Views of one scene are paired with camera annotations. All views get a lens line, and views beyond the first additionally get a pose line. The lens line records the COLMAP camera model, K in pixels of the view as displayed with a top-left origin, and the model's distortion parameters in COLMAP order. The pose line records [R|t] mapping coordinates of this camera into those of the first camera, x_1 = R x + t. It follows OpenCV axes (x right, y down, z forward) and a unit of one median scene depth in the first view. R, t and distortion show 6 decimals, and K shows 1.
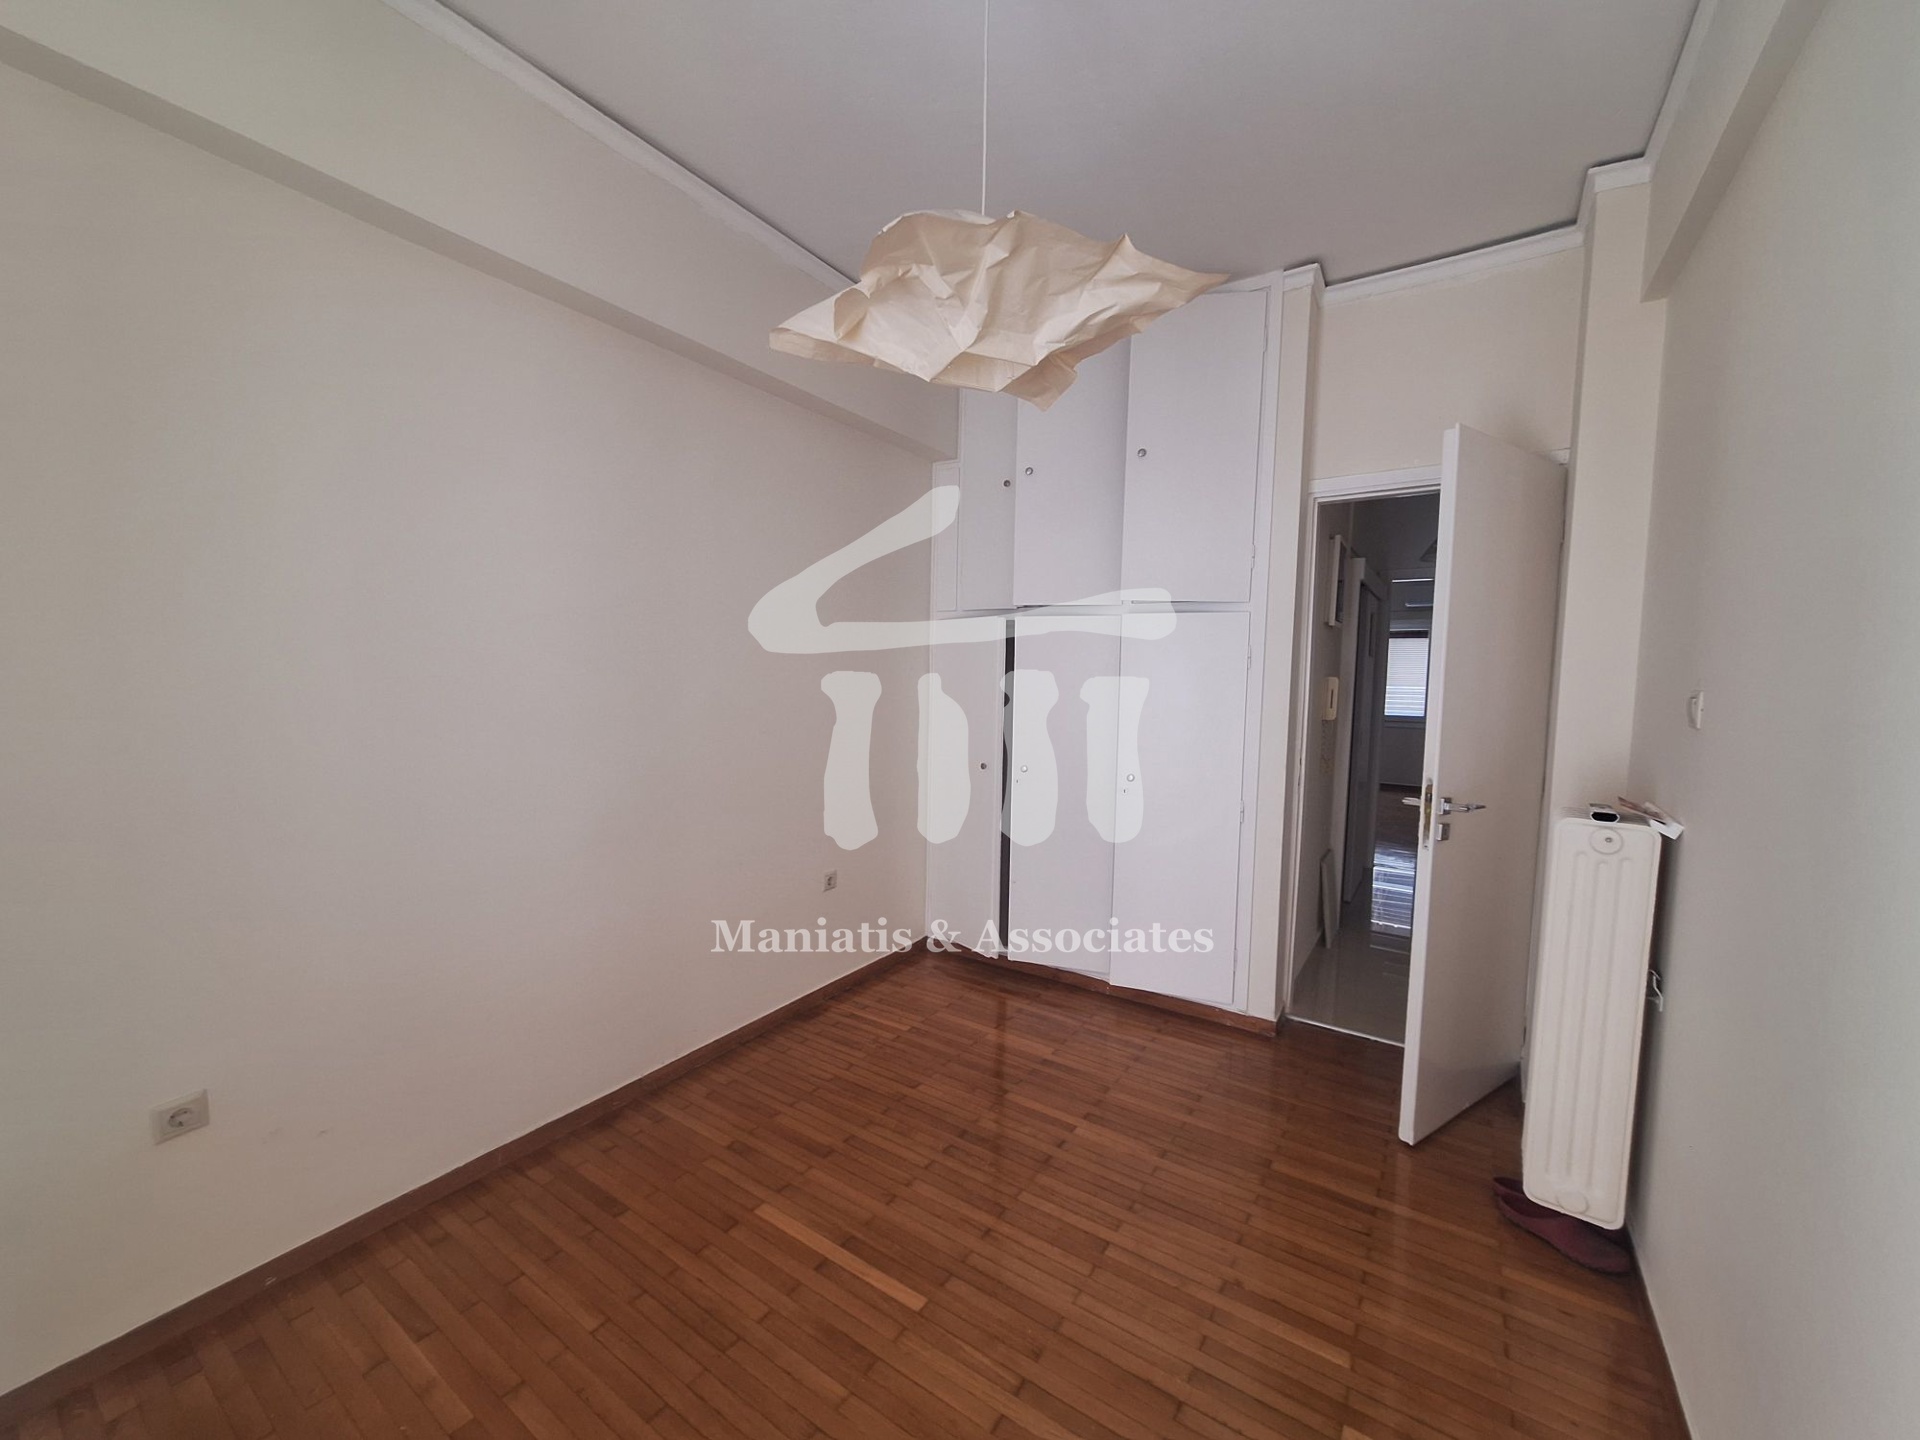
lens RADIAL K [[753.6, 0, 960.9], [0, 753.6, 727.4], [0, 0, 1]] dist [-0.008669, 0.003282]
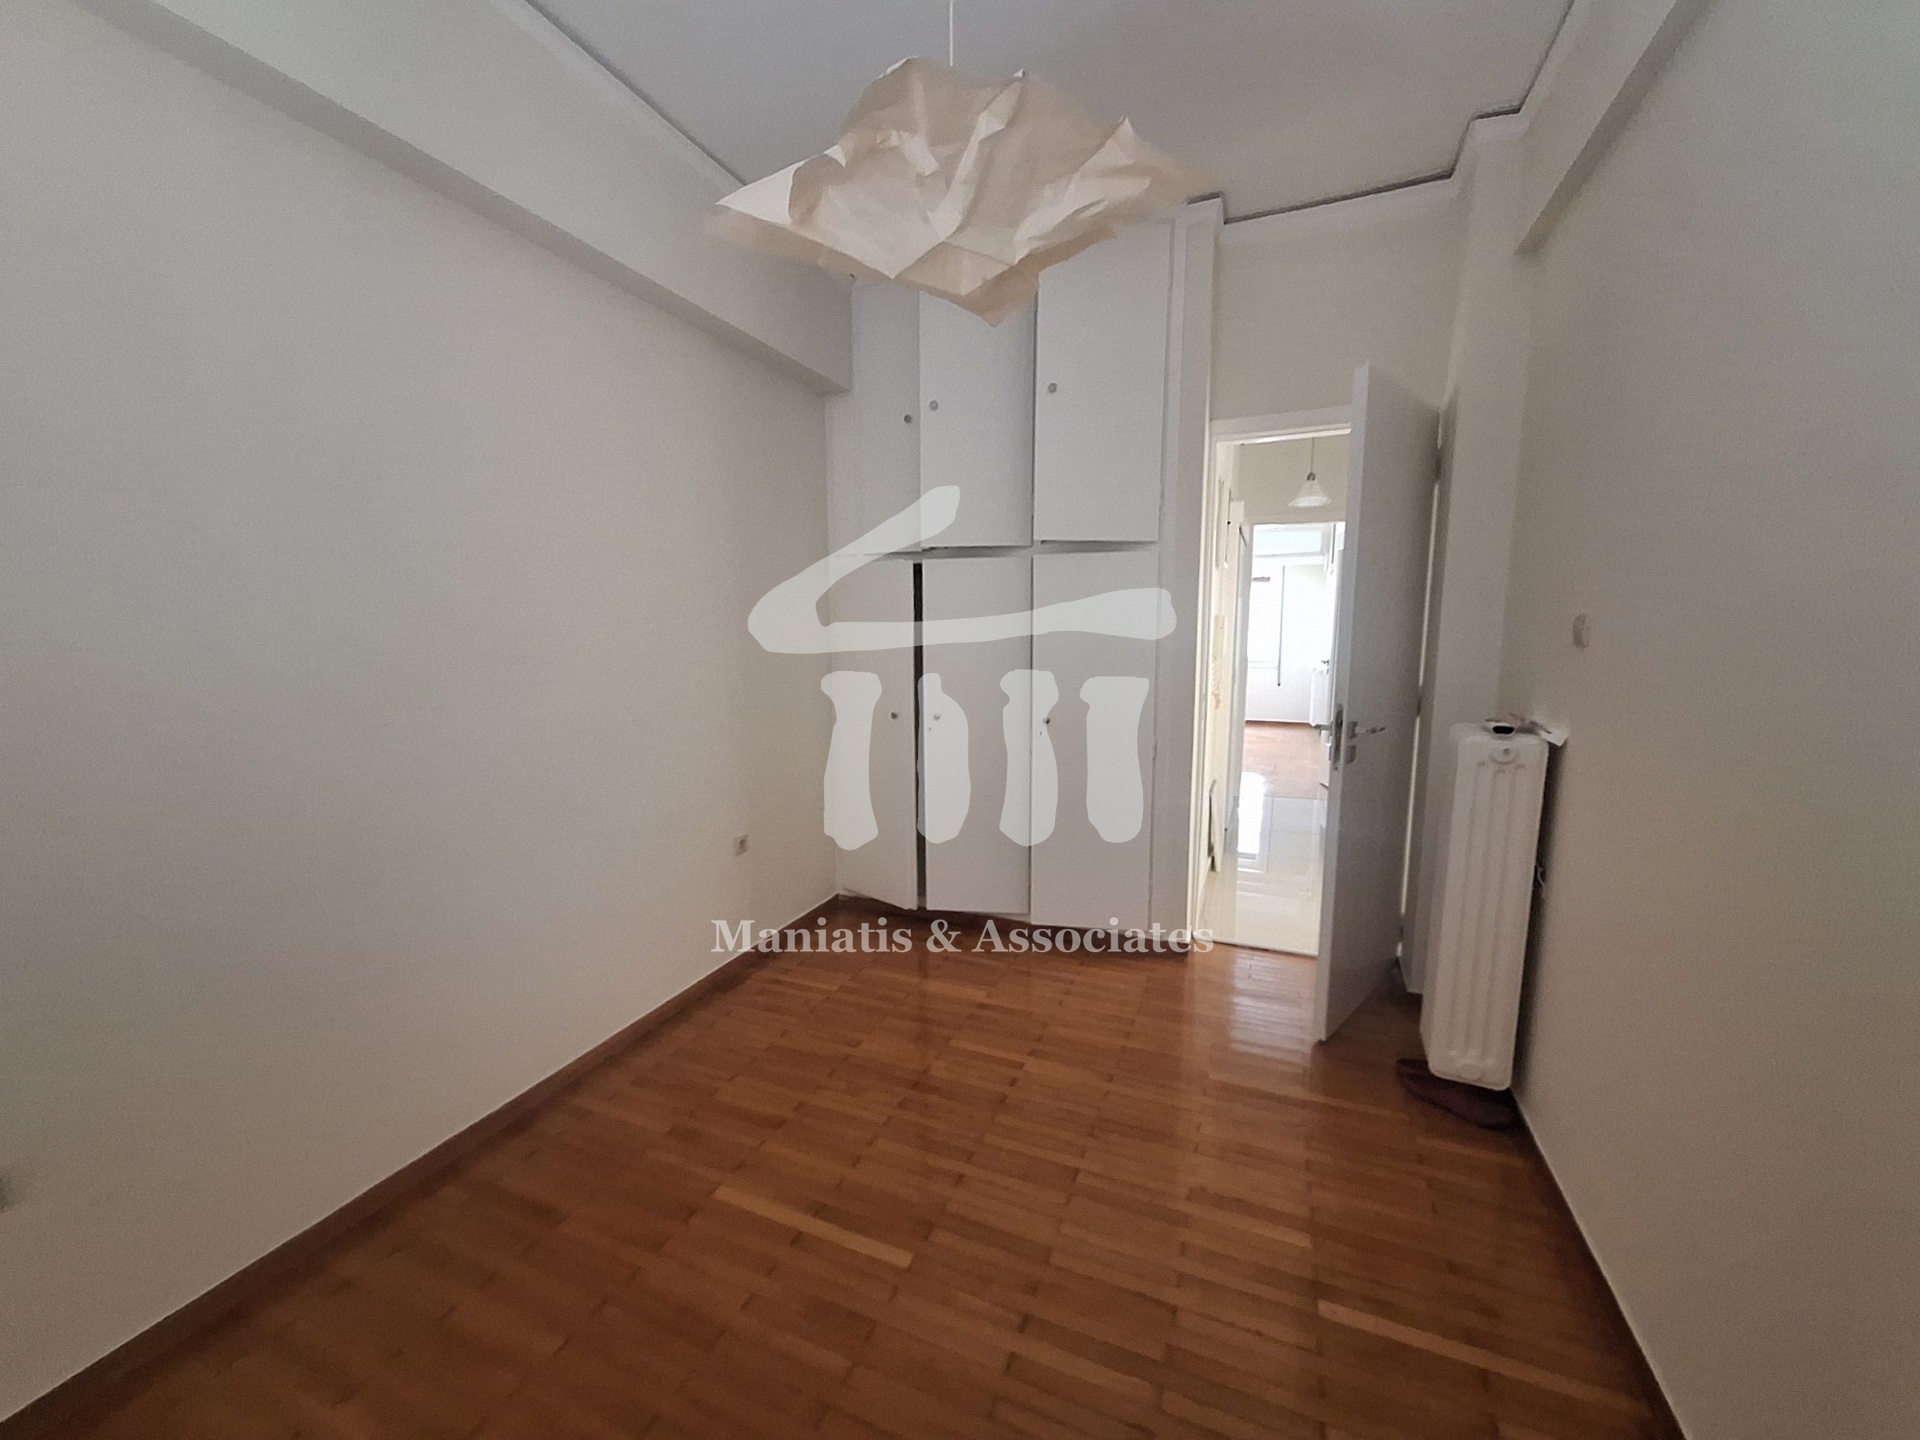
lens RADIAL K [[746.3, 0, 951.0], [0, 746.3, 729.2], [0, 0, 1]] dist [-0.004892, 0.000117]
pose [[0.983259, -0.050547, 0.175065, -0.118615], [0.039935, 0.997175, 0.063621, 0.015385], [-0.177786, -0.055565, 0.982499, 0.065787]]
